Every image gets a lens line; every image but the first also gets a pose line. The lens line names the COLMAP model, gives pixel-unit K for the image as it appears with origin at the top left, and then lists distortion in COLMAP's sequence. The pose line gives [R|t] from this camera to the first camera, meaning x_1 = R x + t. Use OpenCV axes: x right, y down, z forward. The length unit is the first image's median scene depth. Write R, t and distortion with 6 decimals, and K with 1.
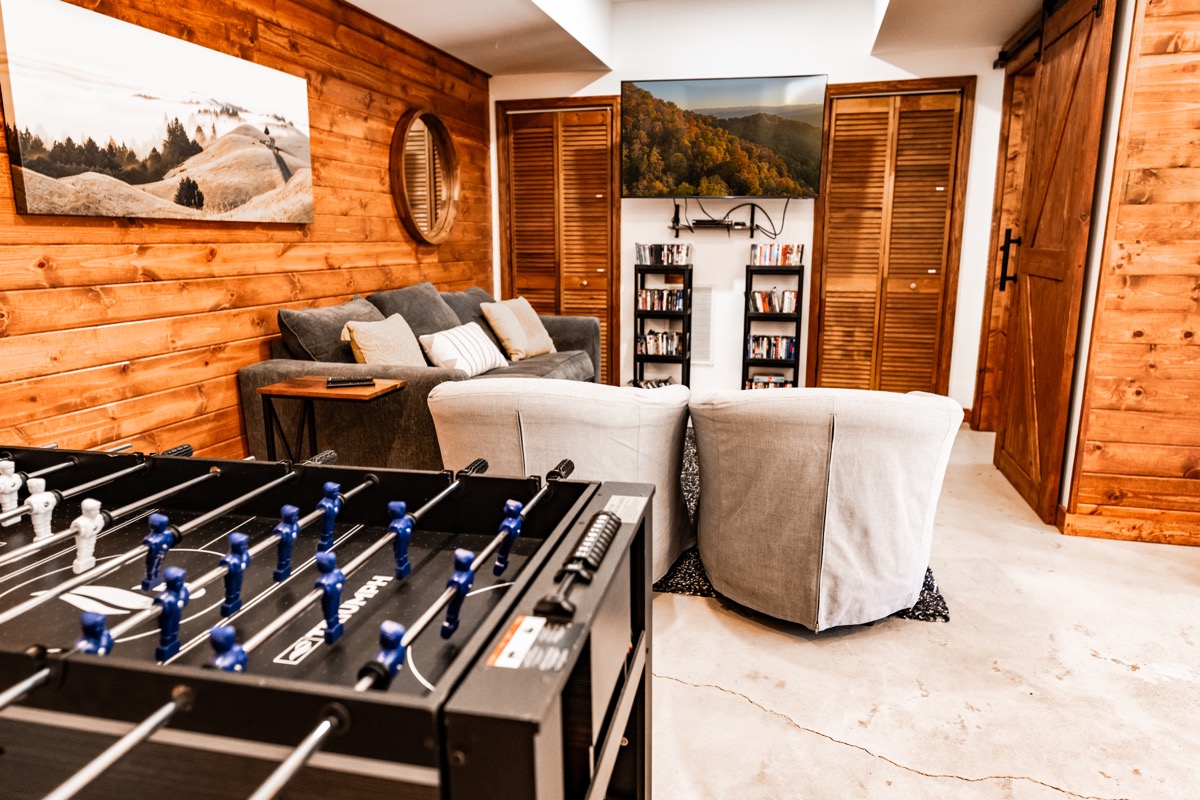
lens RADIAL K [[785.7, 0, 590.7], [0, 785.7, 400.9], [0, 0, 1]] dist [0.004366, -0.001216]
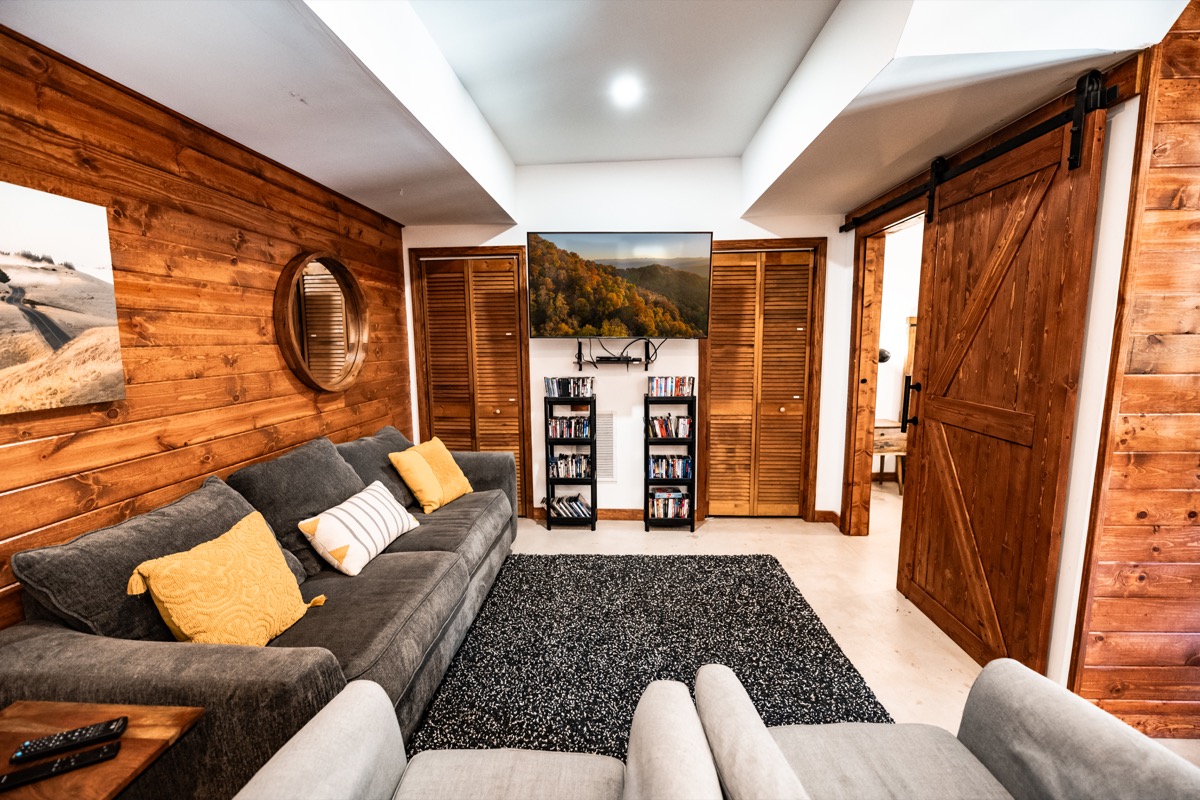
lens RADIAL K [[488.7, 0, 592.6], [0, 488.7, 398.5], [0, 0, 1]] dist [-0.000517, -0.004432]
pose [[0.980733, -0.032993, 0.192548, -0.010290], [0.048583, 0.995861, -0.076815, -0.132305], [-0.189217, 0.084689, 0.978276, 0.368902]]
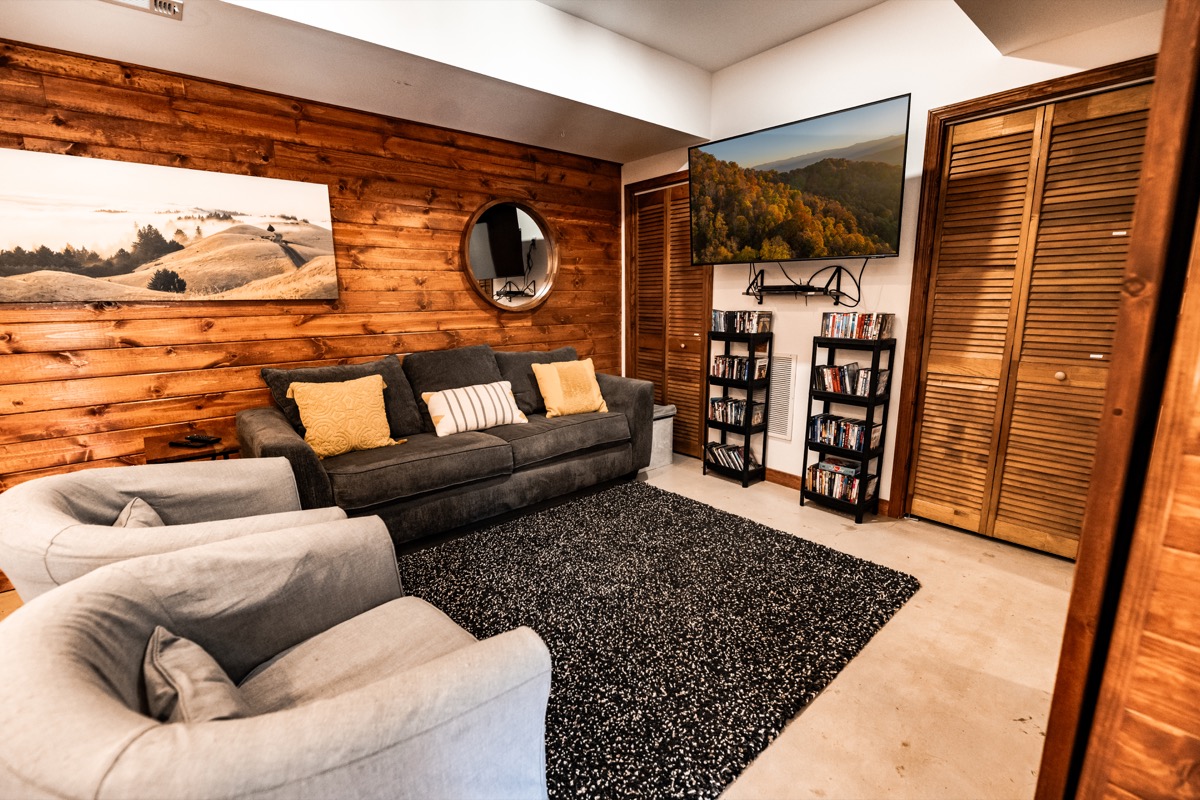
lens RADIAL K [[517.3, 0, 600.0], [0, 517.3, 400.0], [0, 0, 1]] dist [-0.003713, -0.000942]
pose [[0.820470, 0.105632, -0.561846, 0.367618], [-0.106470, 0.993821, 0.031367, -0.104941], [0.561688, 0.034084, 0.826647, 0.431742]]
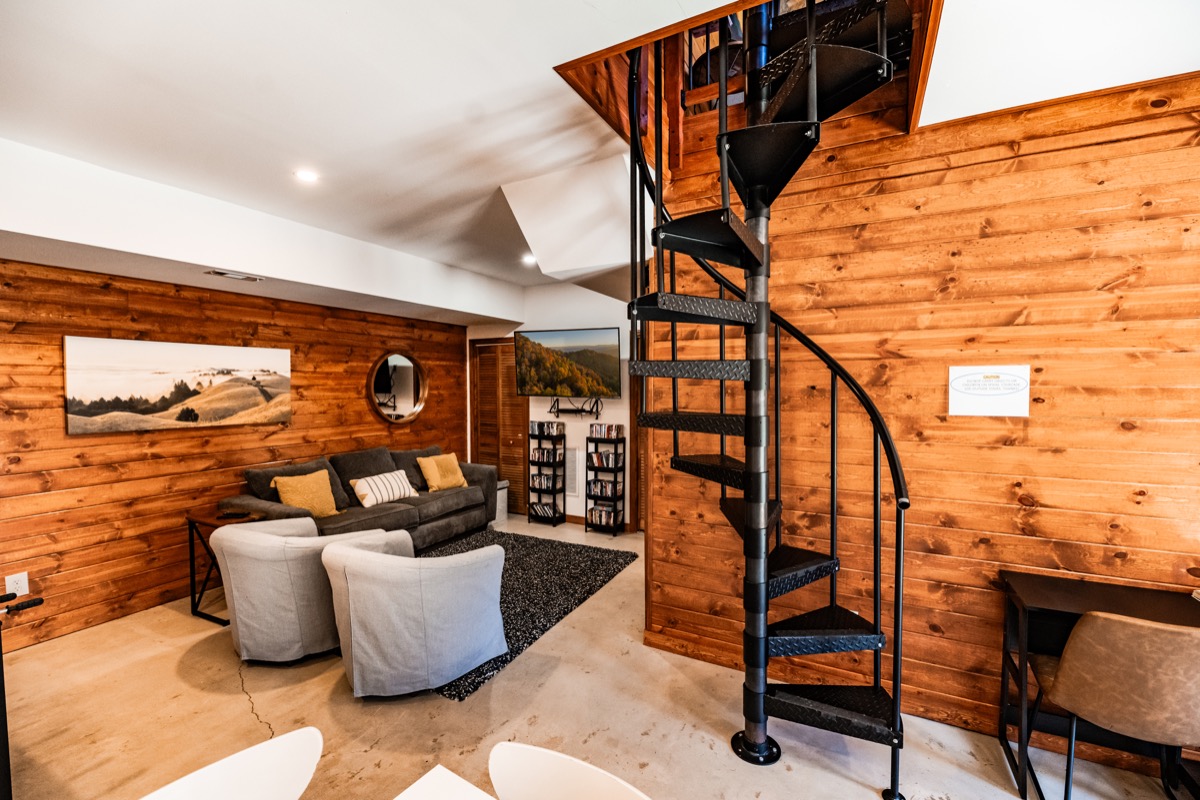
lens RADIAL K [[497.9, 0, 594.9], [0, 497.9, 401.9], [0, 0, 1]] dist [-0.002442, -0.003371]
pose [[0.973606, 0.009843, -0.228024, 0.496107], [-0.047596, 0.985860, -0.160667, -0.087194], [0.223219, 0.167279, 0.960308, 0.000204]]
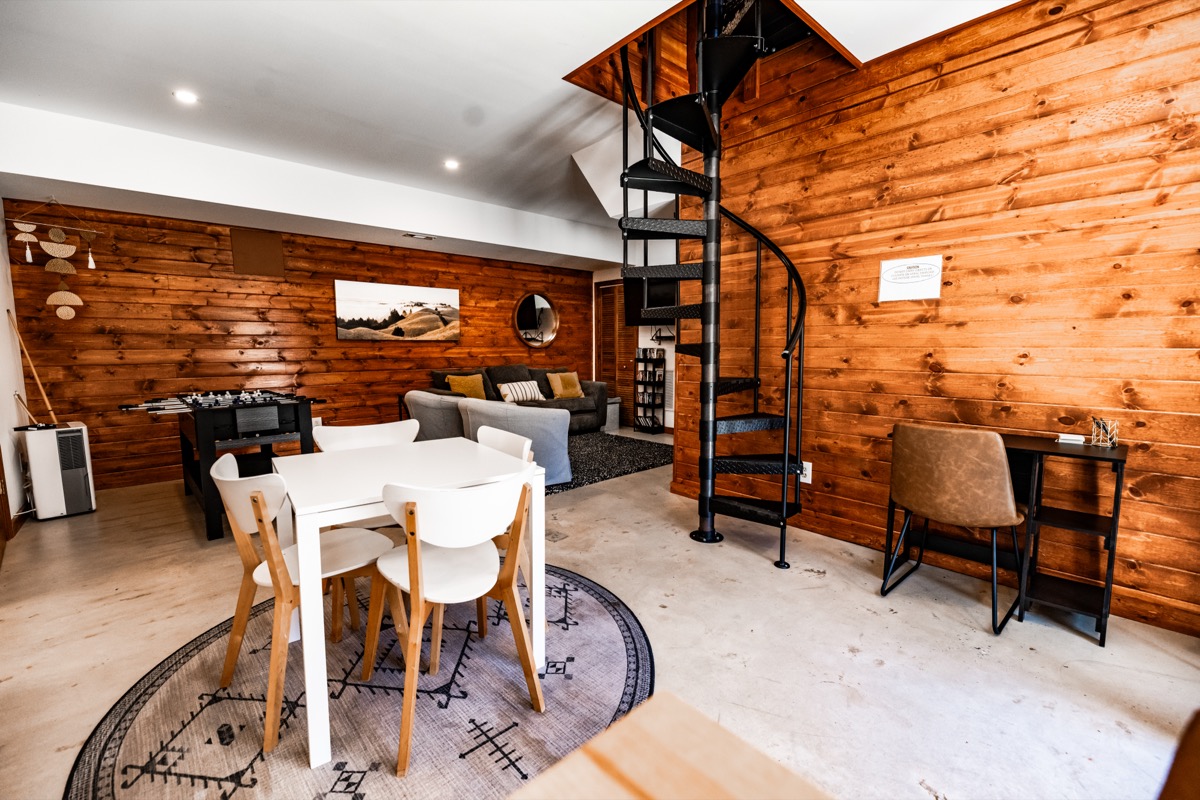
lens RADIAL K [[495.9, 0, 597.7], [0, 495.9, 398.9], [0, 0, 1]] dist [-0.003158, -0.003529]
pose [[0.838733, 0.059057, -0.541331, 0.767259], [-0.109184, 0.992152, -0.060930, 0.021703], [0.533484, 0.110209, 0.838599, -0.125626]]
